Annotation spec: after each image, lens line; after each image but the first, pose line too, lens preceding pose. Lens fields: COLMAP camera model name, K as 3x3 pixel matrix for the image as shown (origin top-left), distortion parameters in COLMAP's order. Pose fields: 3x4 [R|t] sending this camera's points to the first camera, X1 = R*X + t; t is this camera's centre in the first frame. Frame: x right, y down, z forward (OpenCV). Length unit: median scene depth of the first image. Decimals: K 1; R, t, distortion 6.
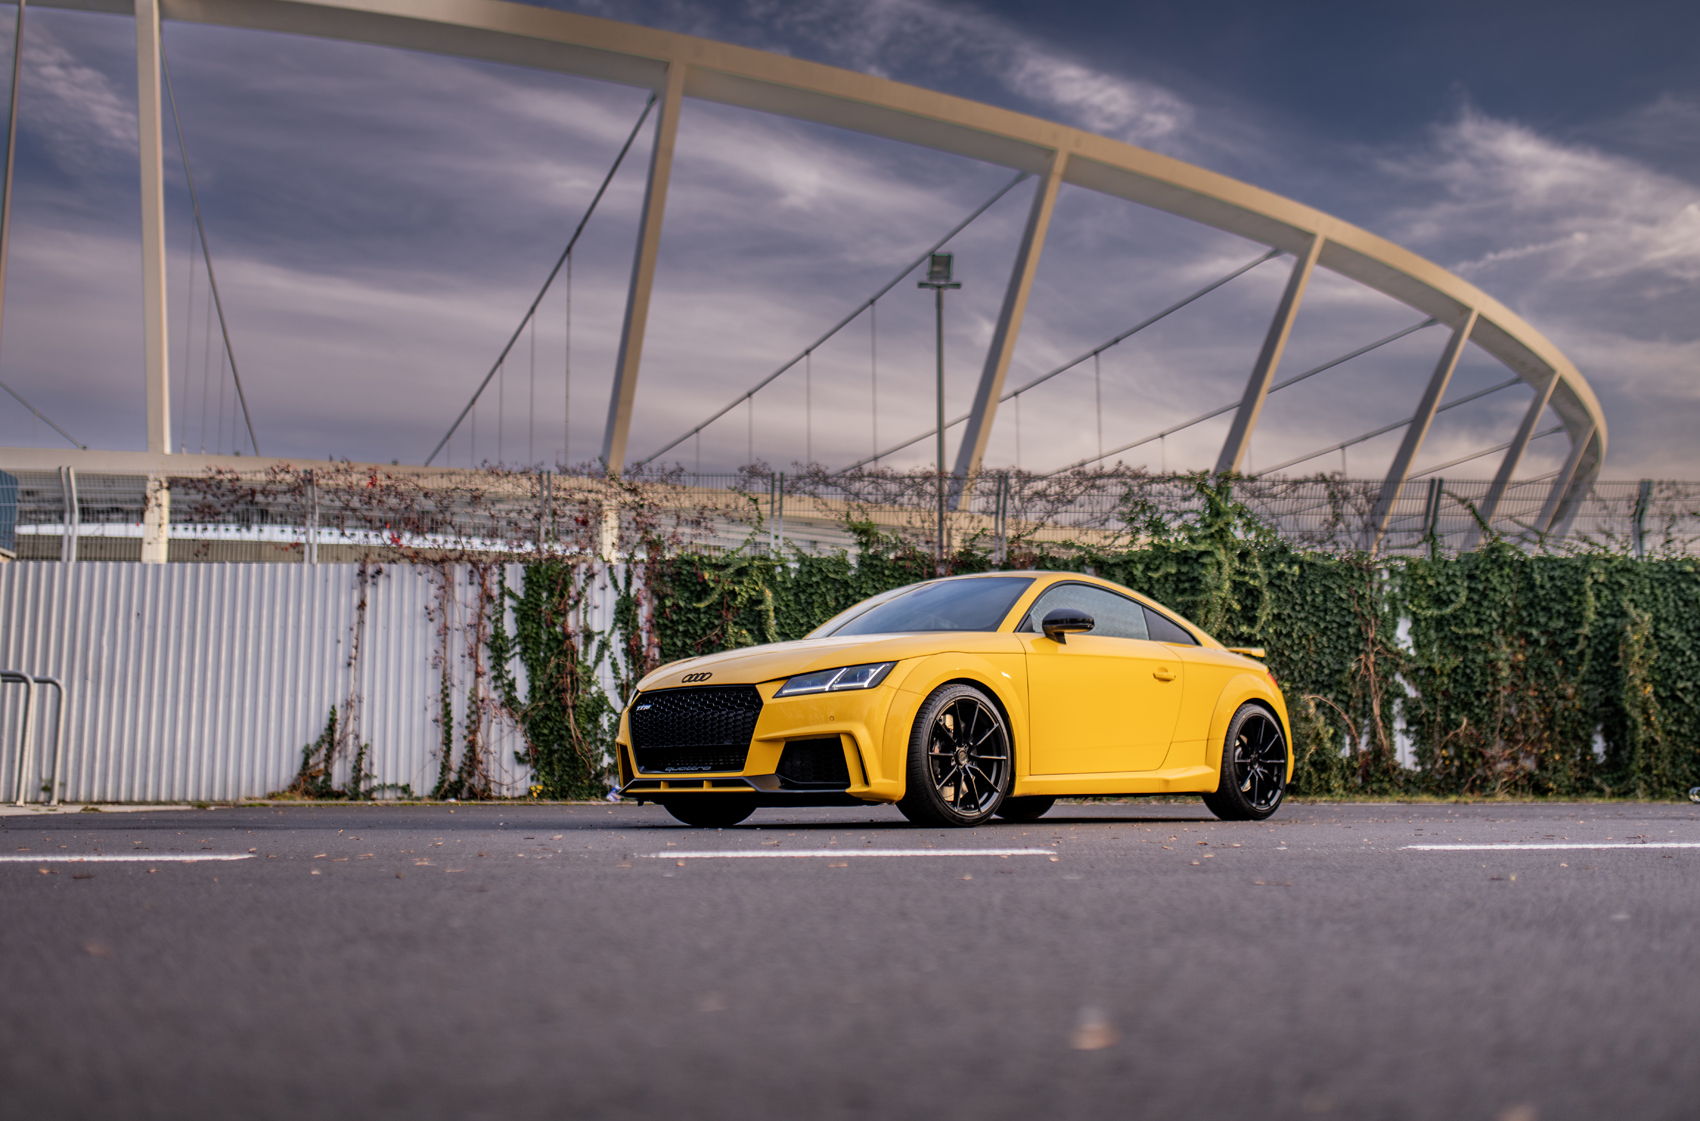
lens RADIAL K [[1662.1, 0, 850.0], [0, 1662.1, 560.5], [0, 0, 1]] dist [-0.003828, 0.013108]
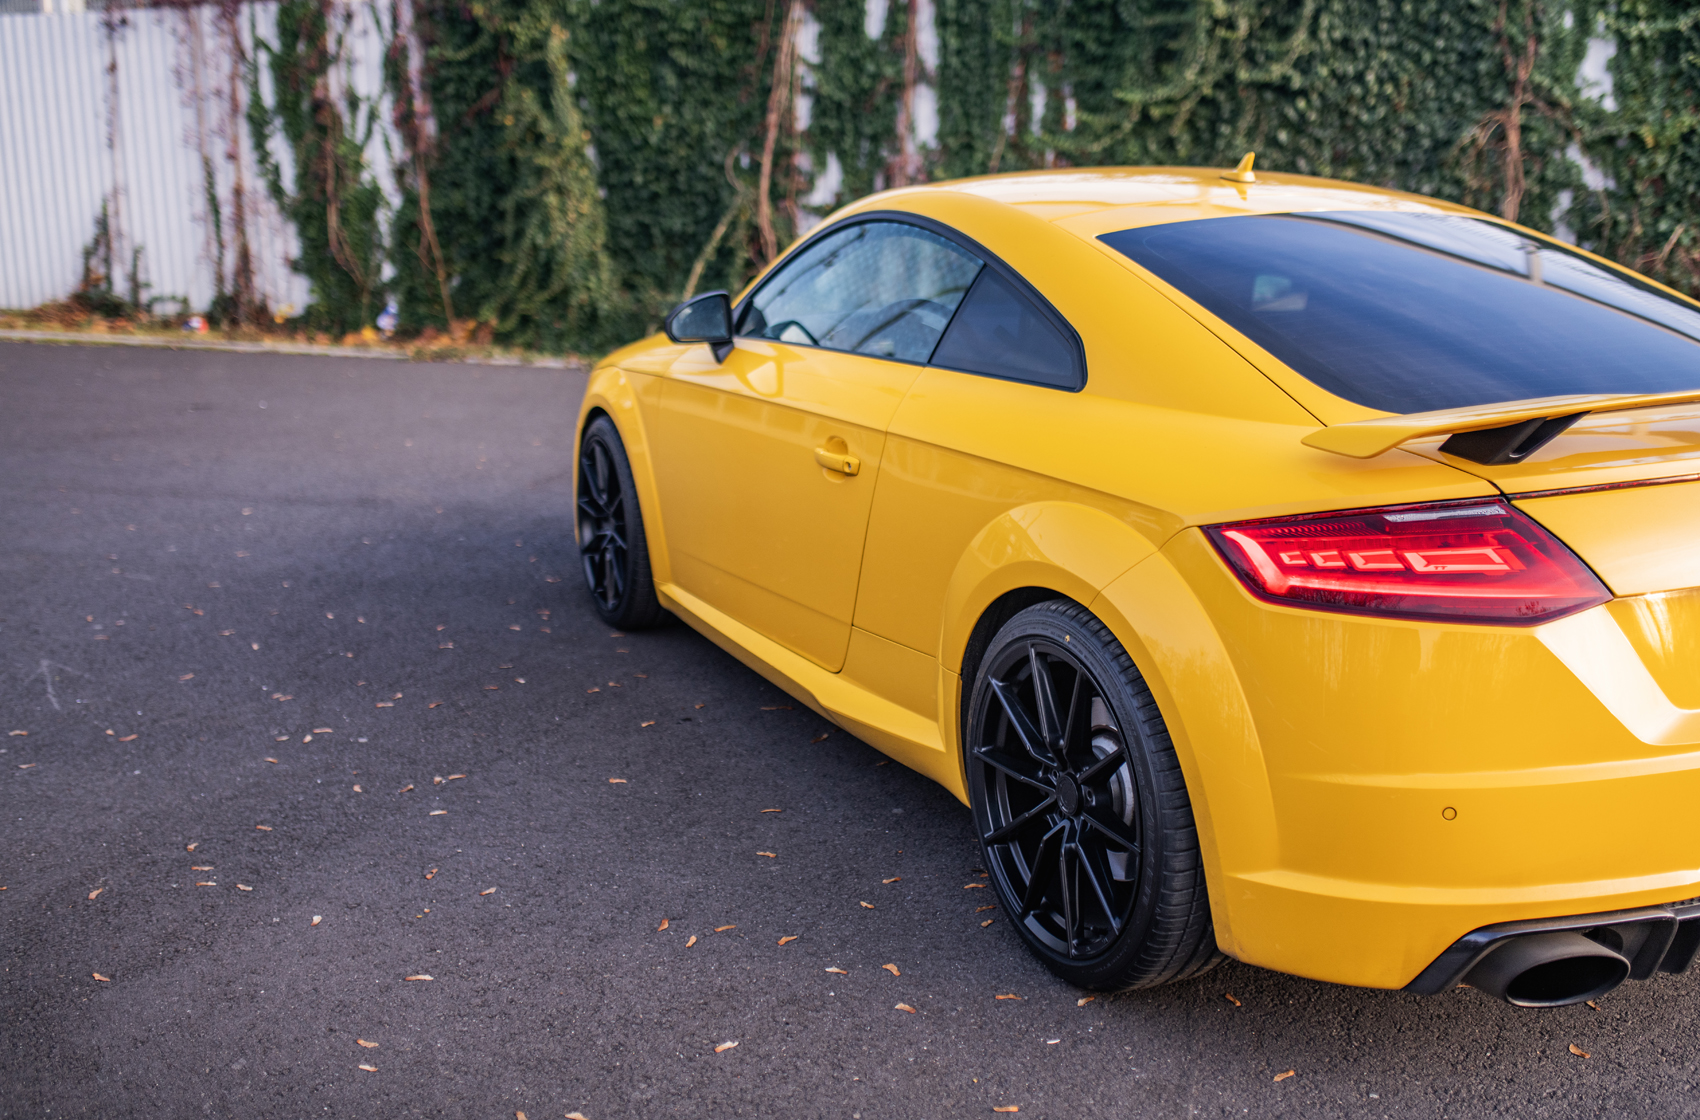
lens RADIAL K [[1662.1, 0, 850.0], [0, 1662.1, 560.0], [0, 0, 1]] dist [-0.003828, 0.013108]
pose [[0.899682, 0.102895, -0.424247, 0.363600], [0.057628, 0.935327, 0.349059, -0.009197], [0.432726, -0.338491, 0.835567, 0.393722]]
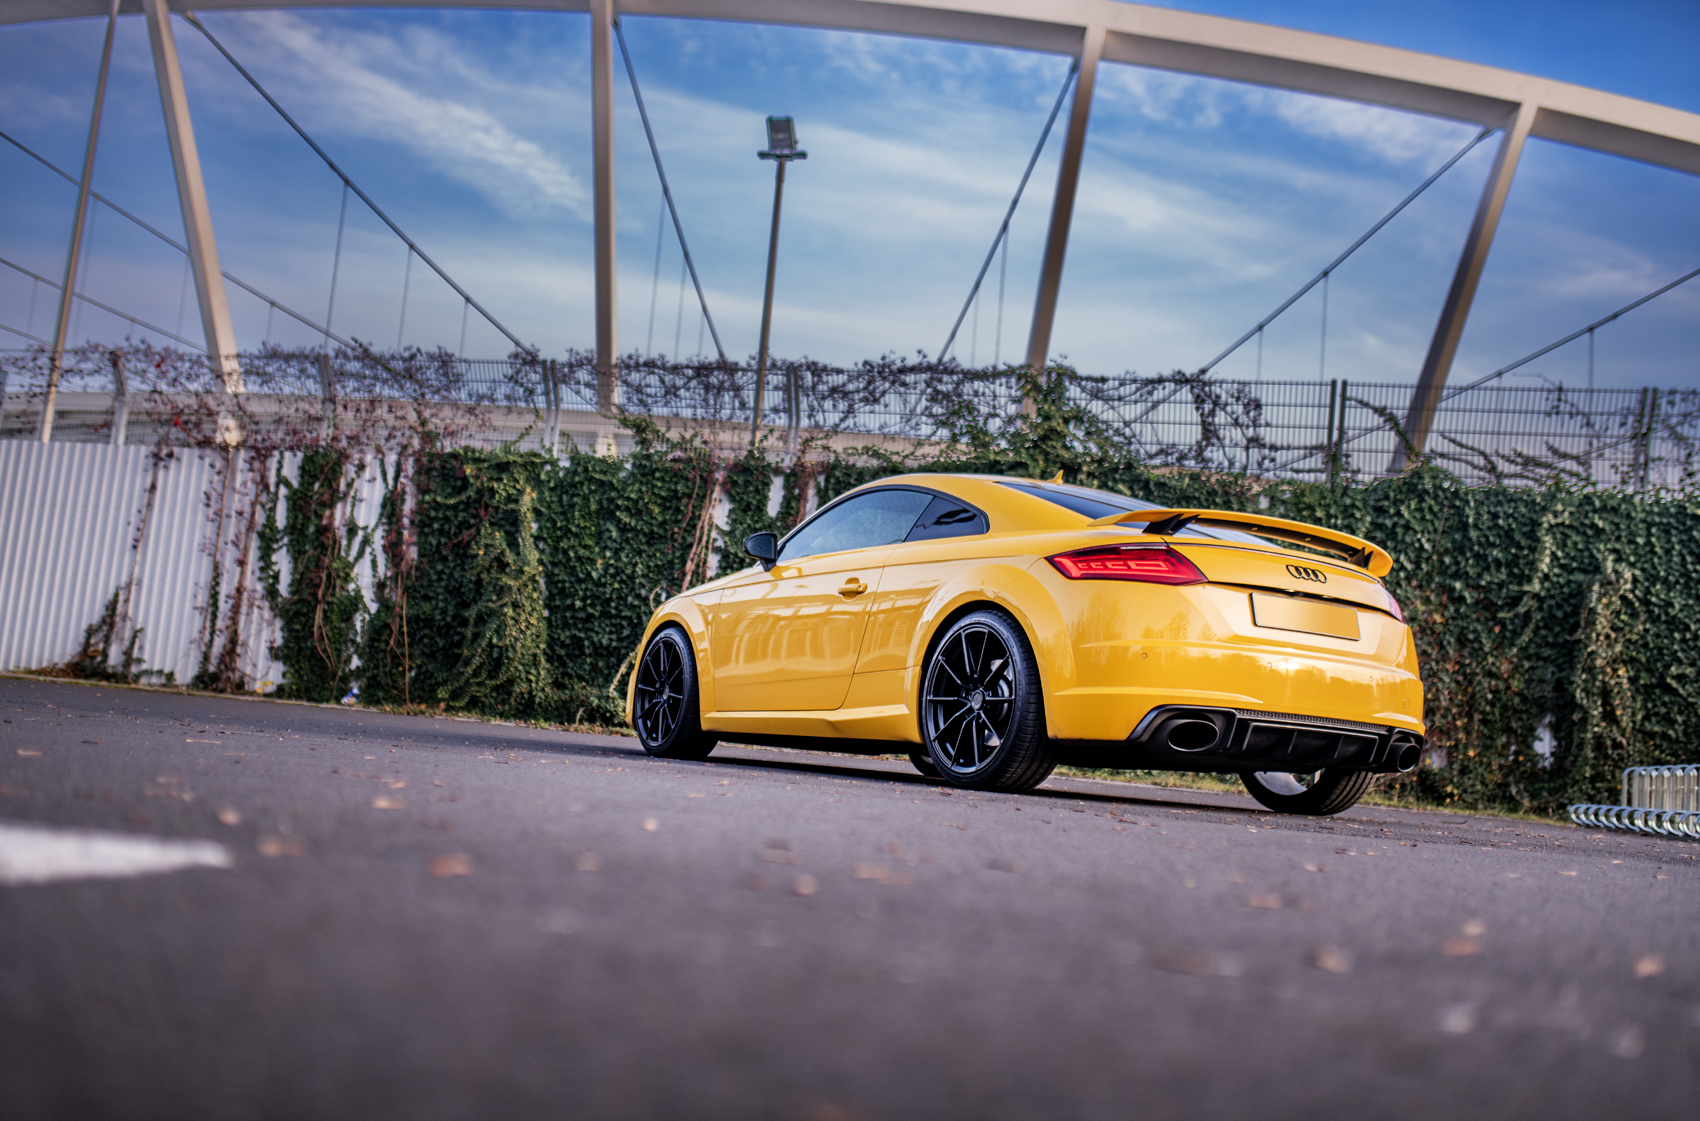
lens RADIAL K [[1609.2, 0, 854.7], [0, 1609.2, 552.0], [0, 0, 1]] dist [-0.002982, 0.009946]
pose [[0.943012, 0.048329, -0.329231, 0.397086], [-0.047064, 0.998822, 0.011817, 0.032453], [0.329414, 0.004352, 0.944176, 0.225344]]
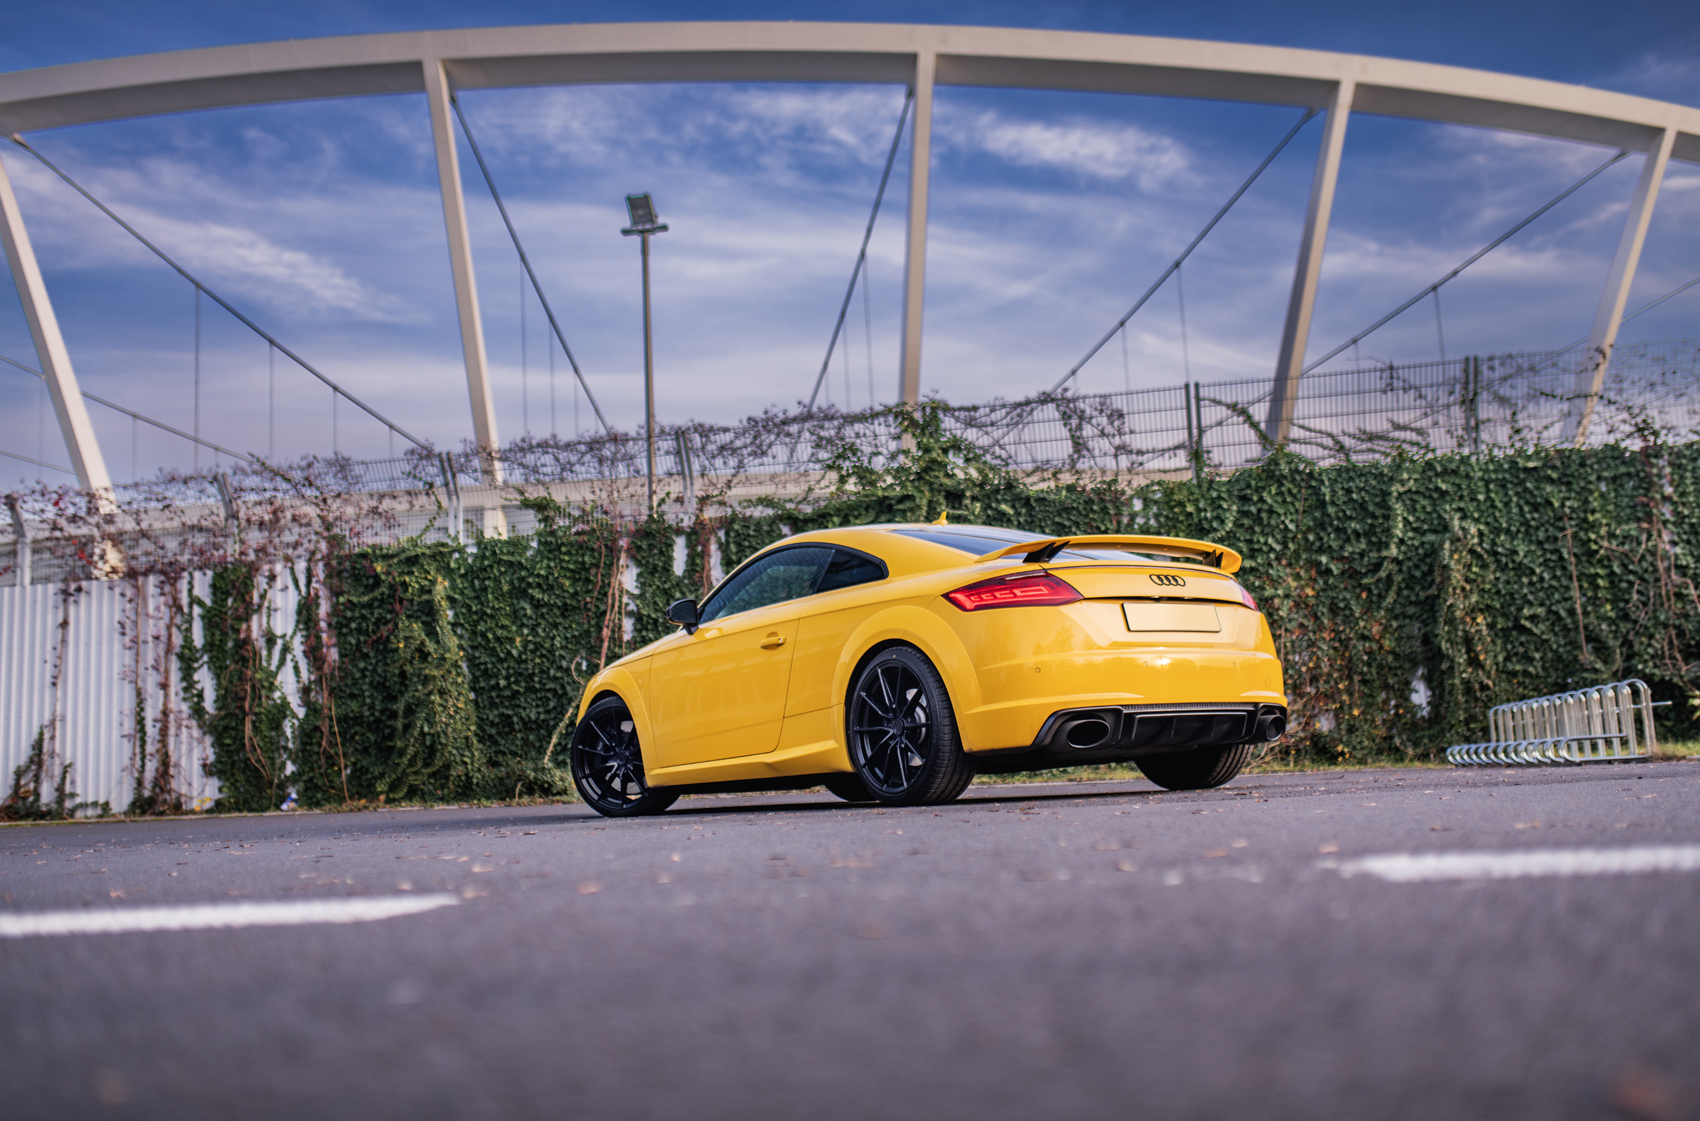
lens RADIAL K [[1609.2, 0, 854.7], [0, 1609.2, 552.0], [0, 0, 1]] dist [-0.002982, 0.009946]
pose [[0.960277, -0.078515, -0.267776, 0.406411], [0.079537, 0.996807, -0.007047, 0.027108], [0.267474, -0.014531, 0.963455, 0.186254]]
